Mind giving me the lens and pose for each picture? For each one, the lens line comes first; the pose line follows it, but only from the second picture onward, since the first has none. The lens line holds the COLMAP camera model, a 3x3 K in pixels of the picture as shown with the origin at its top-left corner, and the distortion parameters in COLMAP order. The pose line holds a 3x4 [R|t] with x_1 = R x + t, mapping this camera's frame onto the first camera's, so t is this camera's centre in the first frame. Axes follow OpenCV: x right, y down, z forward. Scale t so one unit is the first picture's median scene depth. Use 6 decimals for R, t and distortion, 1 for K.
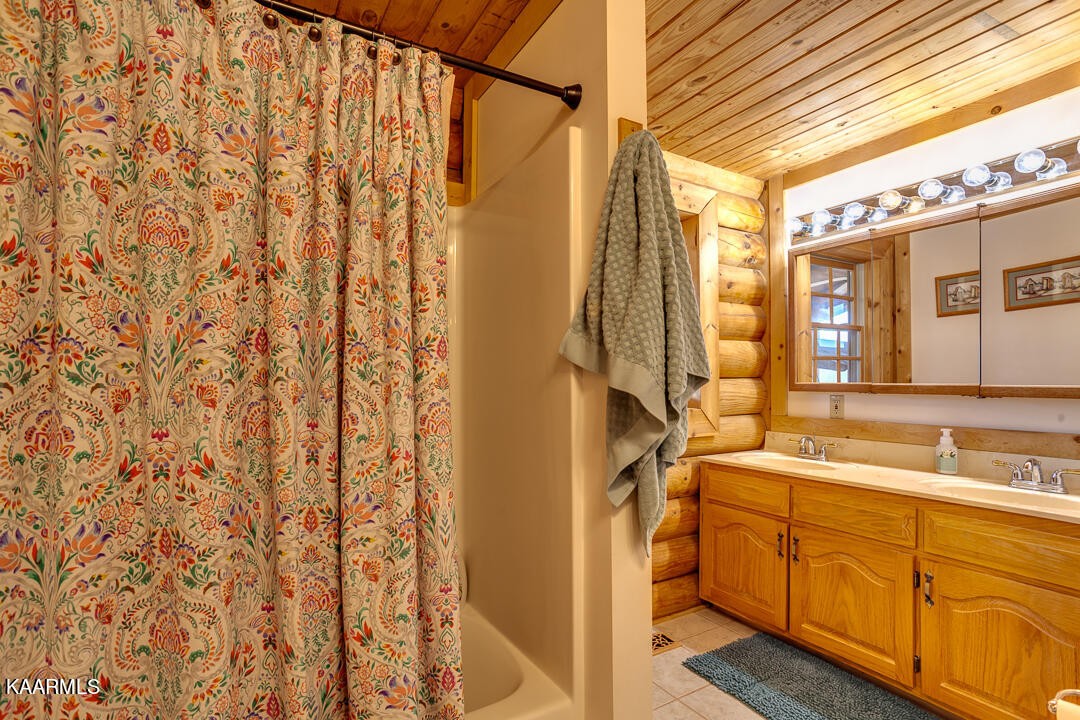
lens RADIAL K [[567.0, 0, 538.8], [0, 567.0, 377.0], [0, 0, 1]] dist [-0.065728, 0.048094]
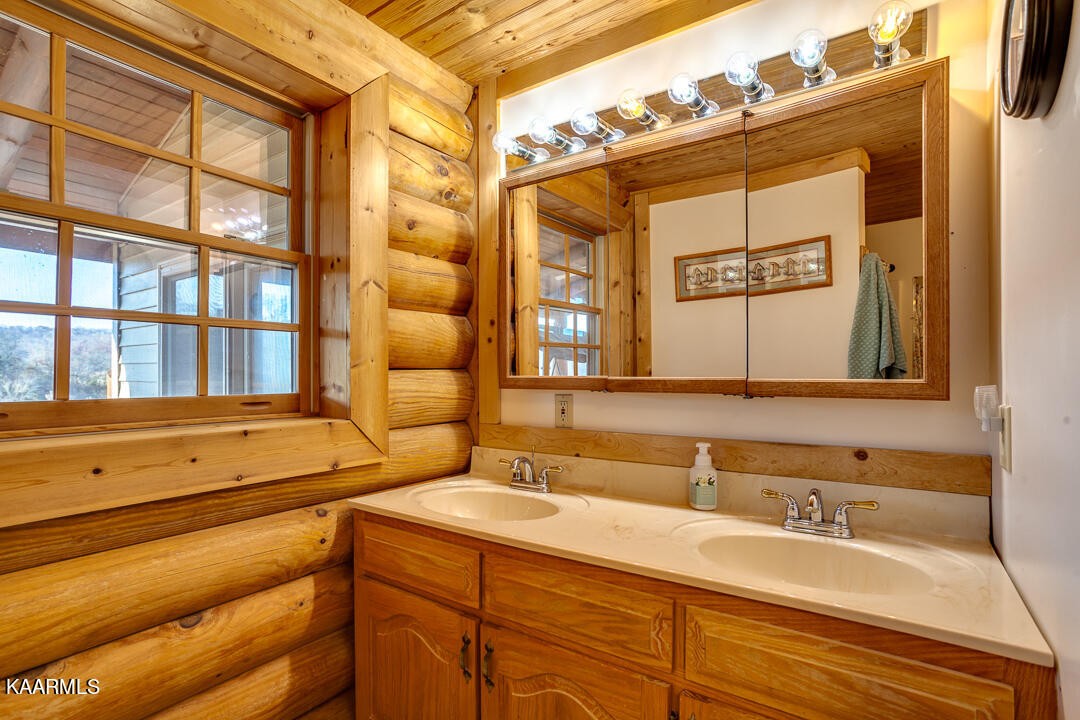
lens RADIAL K [[525.4, 0, 537.2], [0, 525.4, 363.4], [0, 0, 1]] dist [-0.053537, 0.034649]
pose [[0.925163, 0.005977, 0.379524, 0.245537], [-0.000861, 0.999906, -0.013649, 0.003493], [-0.379570, 0.012300, 0.925081, 0.392993]]
